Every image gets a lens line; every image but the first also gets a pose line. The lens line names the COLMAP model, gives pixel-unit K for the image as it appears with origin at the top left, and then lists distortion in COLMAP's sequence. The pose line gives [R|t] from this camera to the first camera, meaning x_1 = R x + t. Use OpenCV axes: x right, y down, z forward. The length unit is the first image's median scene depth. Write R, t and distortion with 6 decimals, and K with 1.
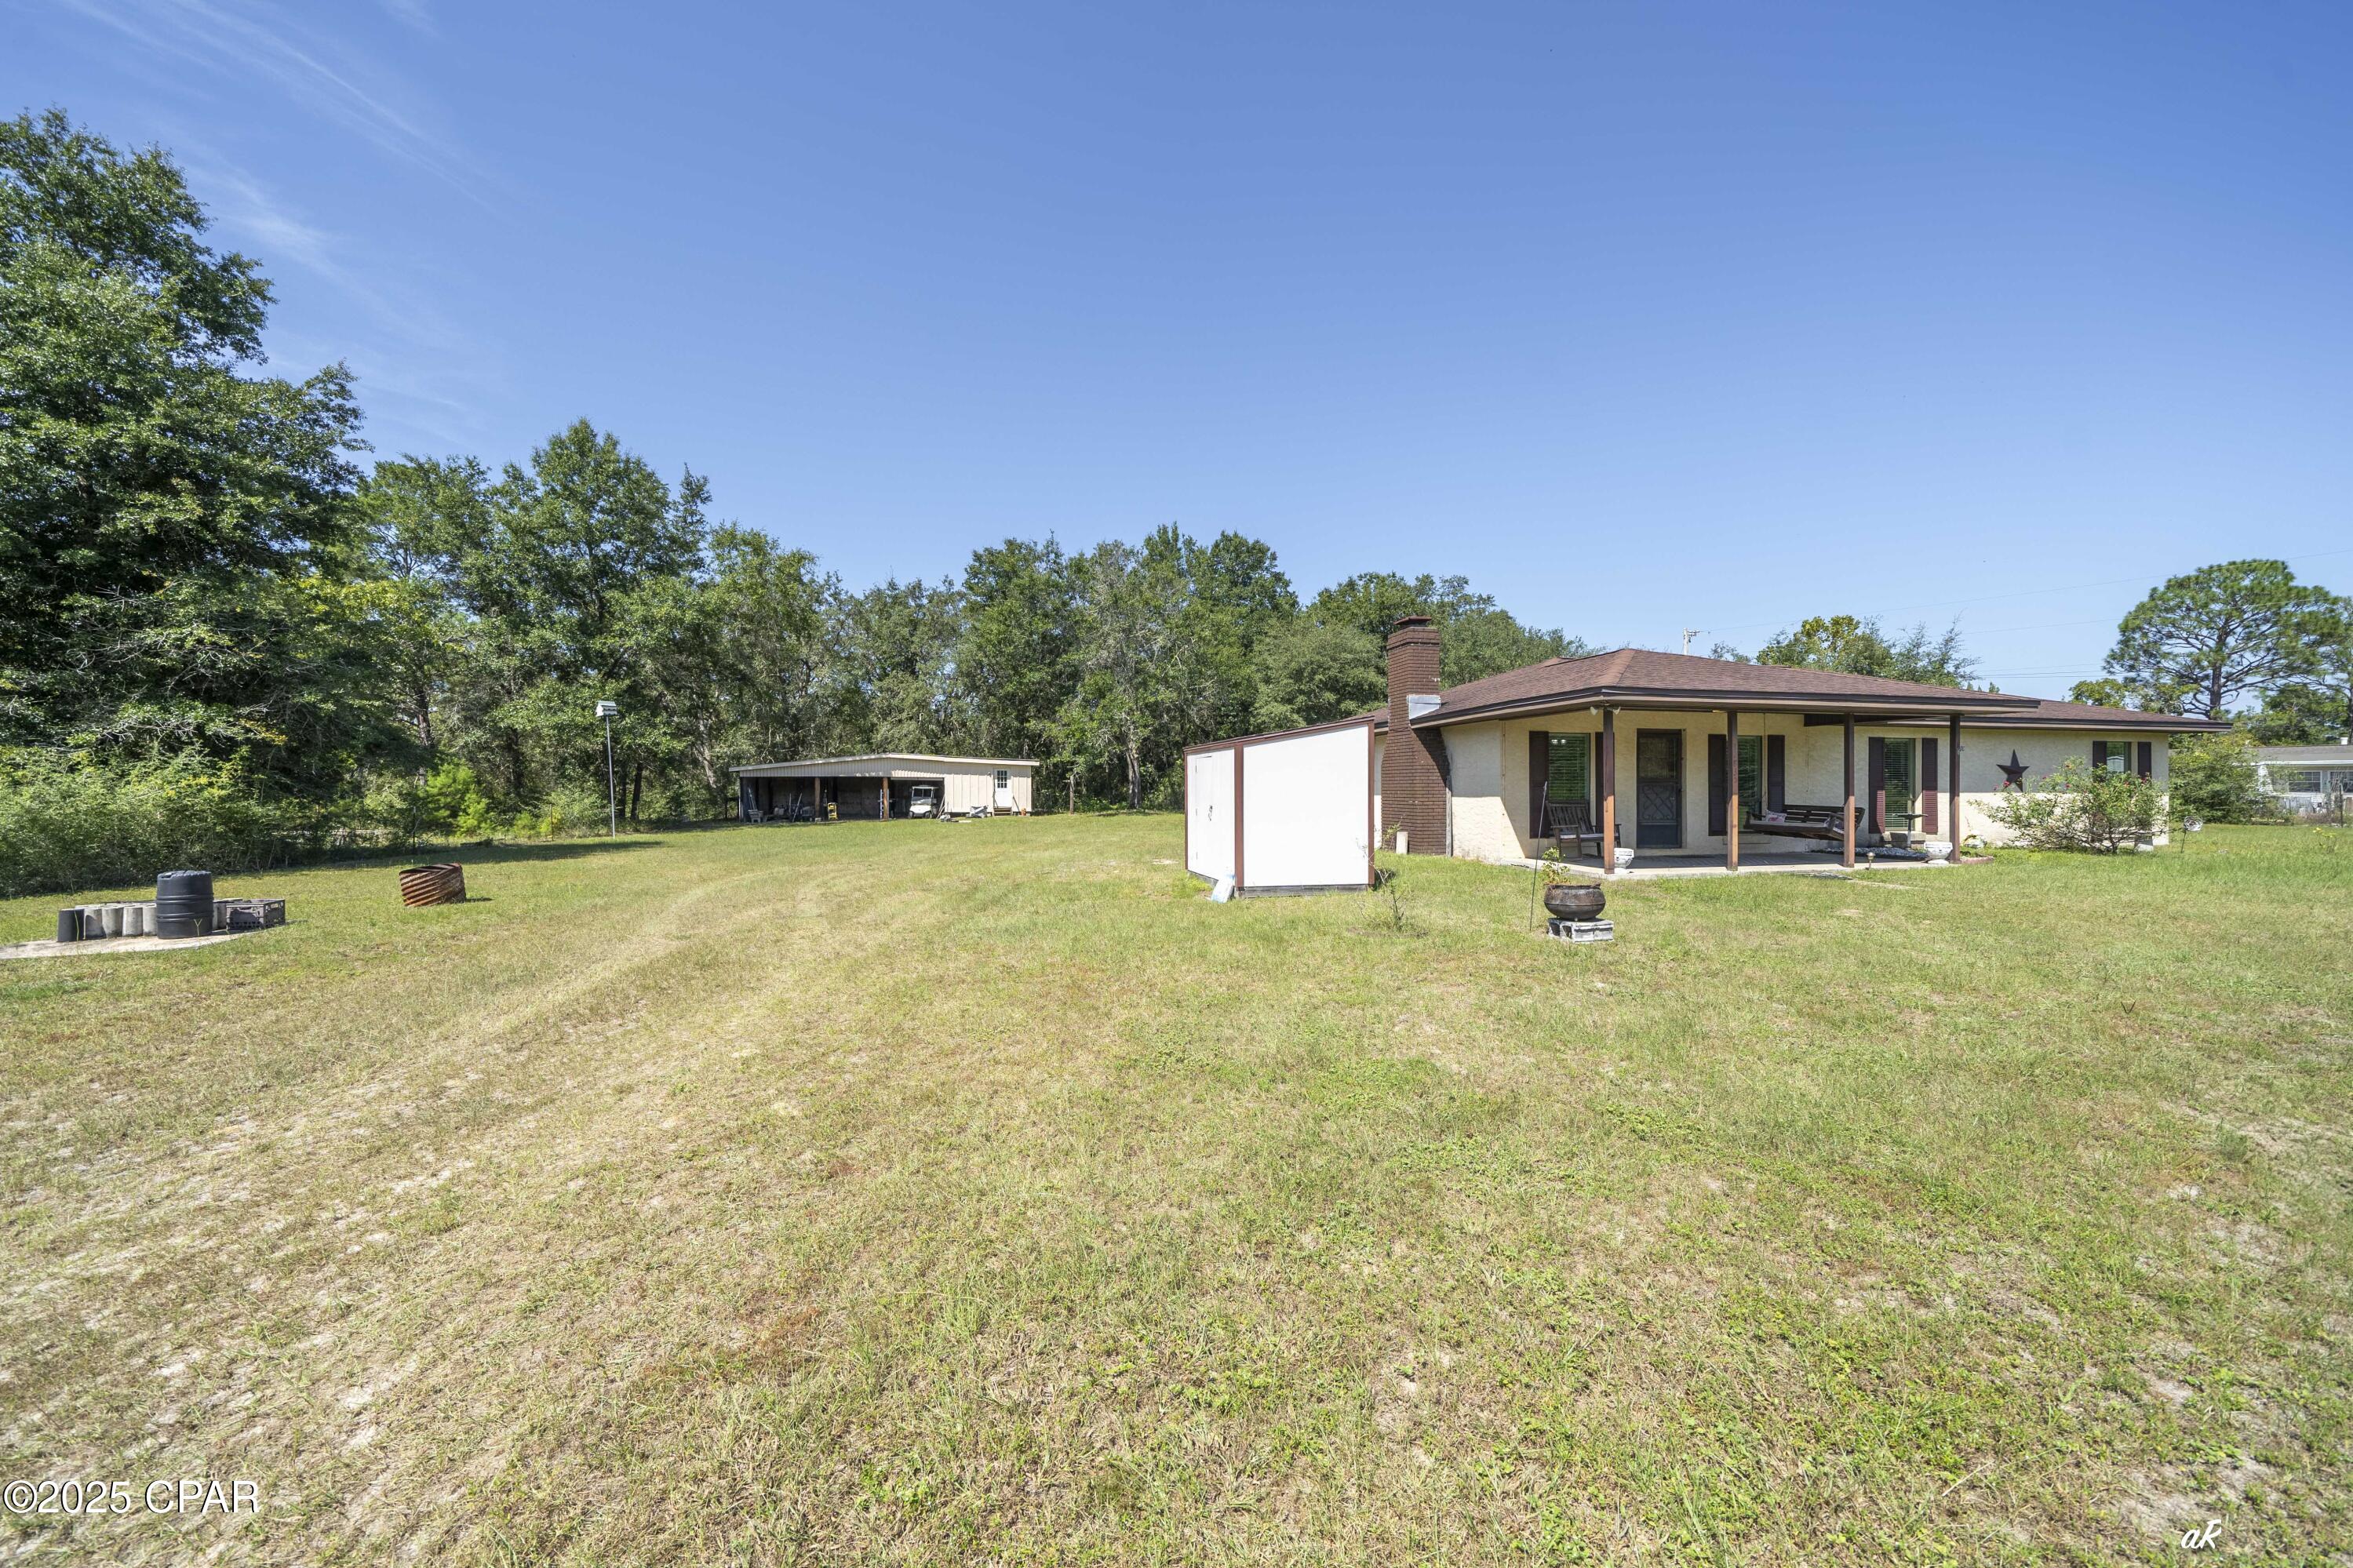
lens RADIAL K [[798.8, 0, 1159.3], [0, 798.8, 790.3], [0, 0, 1]] dist [-0.004427, -0.000632]
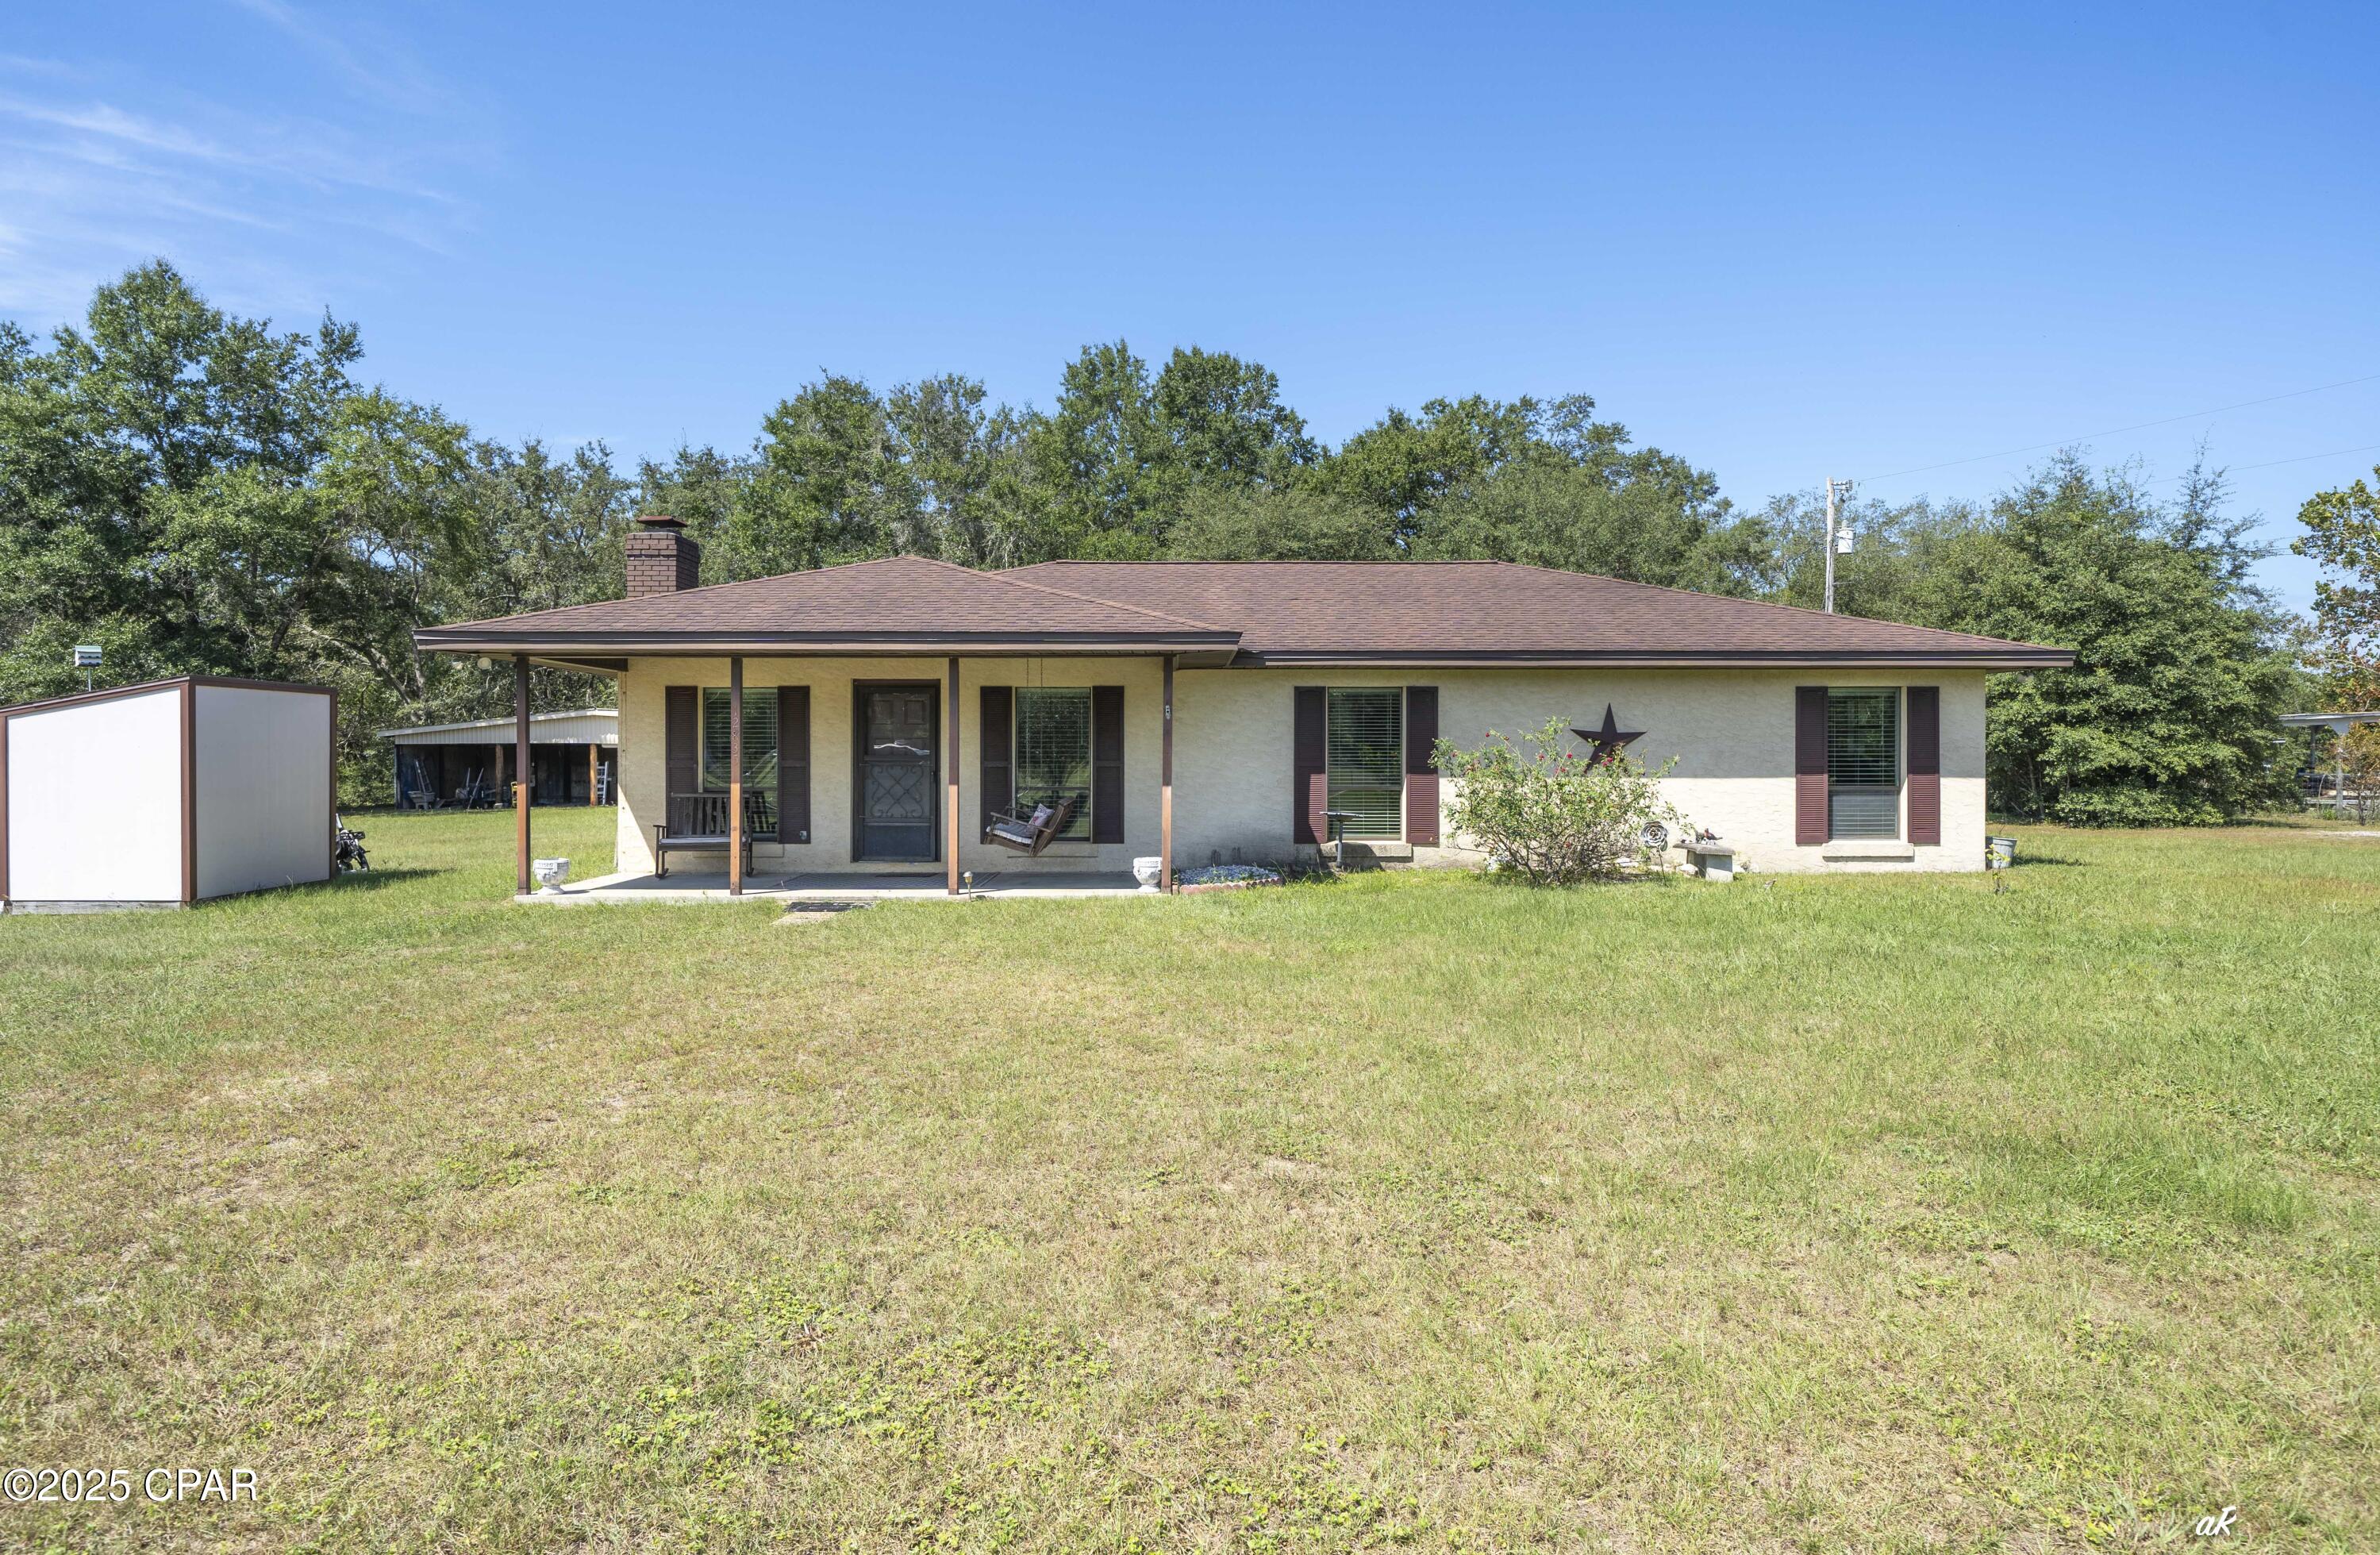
lens RADIAL K [[1309.2, 0, 1203.5], [0, 1309.2, 768.1], [0, 0, 1]] dist [-0.000199, -0.005306]
pose [[0.980106, 0.001198, -0.198473, 0.524675], [0.000451, 0.999966, 0.008262, -0.006447], [0.198476, -0.008187, 0.980072, 0.002582]]
